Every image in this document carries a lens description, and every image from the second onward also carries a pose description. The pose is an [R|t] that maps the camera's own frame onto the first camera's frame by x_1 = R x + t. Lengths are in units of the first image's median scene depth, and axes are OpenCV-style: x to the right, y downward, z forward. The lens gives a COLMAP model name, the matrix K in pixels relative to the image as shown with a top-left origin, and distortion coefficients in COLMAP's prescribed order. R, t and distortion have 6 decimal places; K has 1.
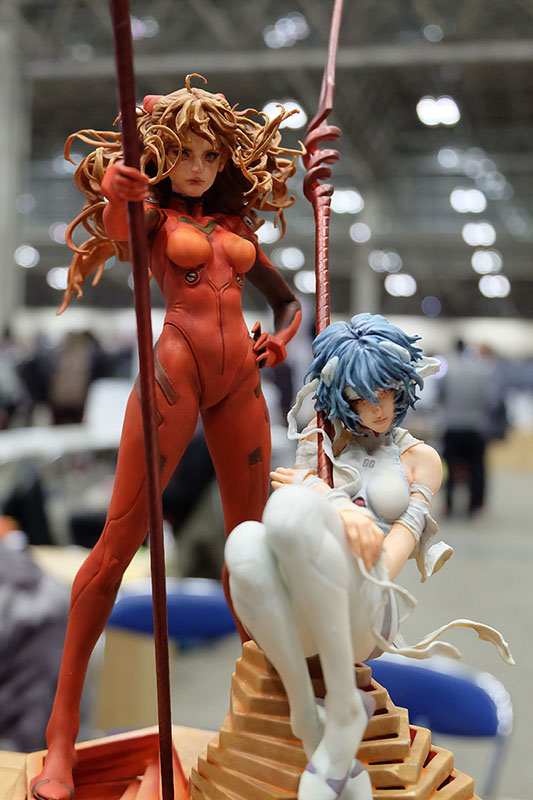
lens RADIAL K [[1170.1, 0, 259.8], [0, 1170.1, 400.4], [0, 0, 1]] dist [-0.054234, 0.000000]
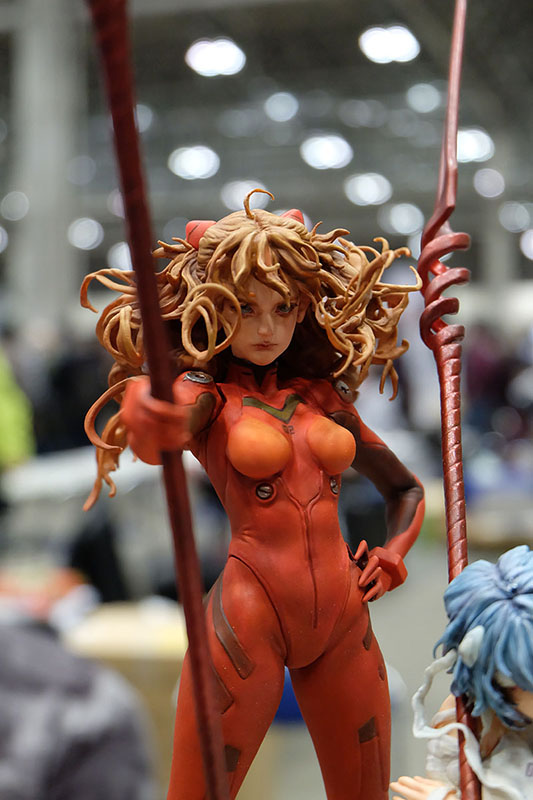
lens RADIAL K [[1424.9, 0, 268.9], [0, 1424.9, 399.3], [0, 0, 1]] dist [-0.062392, 0.000000]
pose [[0.996140, -0.046038, -0.074740, 0.010425], [0.046110, 0.998936, -0.000764, -0.166335], [0.074696, -0.002685, 0.997203, 0.162825]]
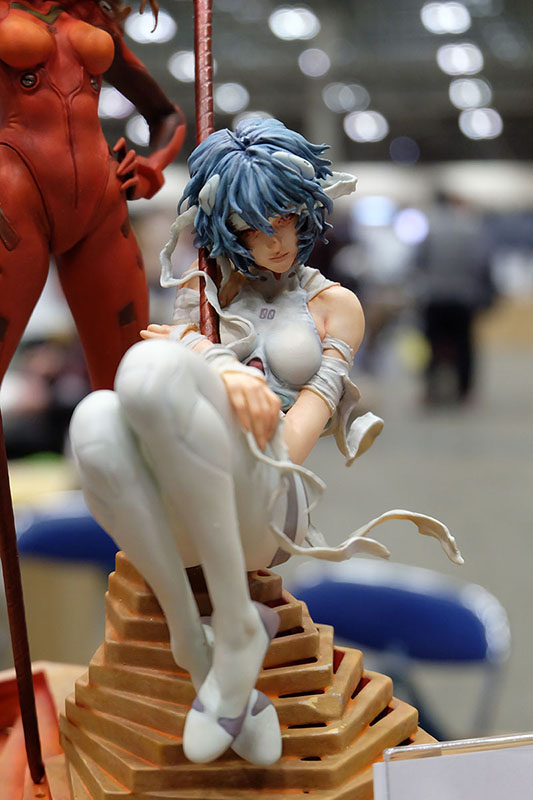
lens RADIAL K [[1424.9, 0, 264.9], [0, 1424.9, 396.4], [0, 0, 1]] dist [-0.062392, 0.000000]
pose [[0.998152, -0.043607, 0.042329, 0.048796], [0.039796, 0.995408, 0.087055, 0.025769], [-0.045931, -0.085210, 0.995304, 0.061817]]
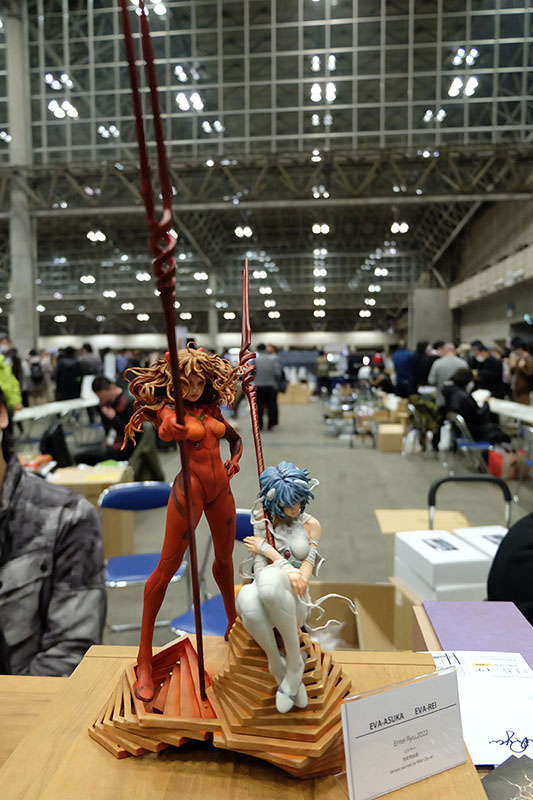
lens RADIAL K [[560.4, 0, 264.0], [0, 560.4, 402.1], [0, 0, 1]] dist [-0.024441, 0.007490]
pose [[0.983269, -0.064007, 0.170541, -0.111793], [0.055035, 0.996866, 0.056831, -0.242421], [-0.173644, -0.046494, 0.983710, 0.002265]]
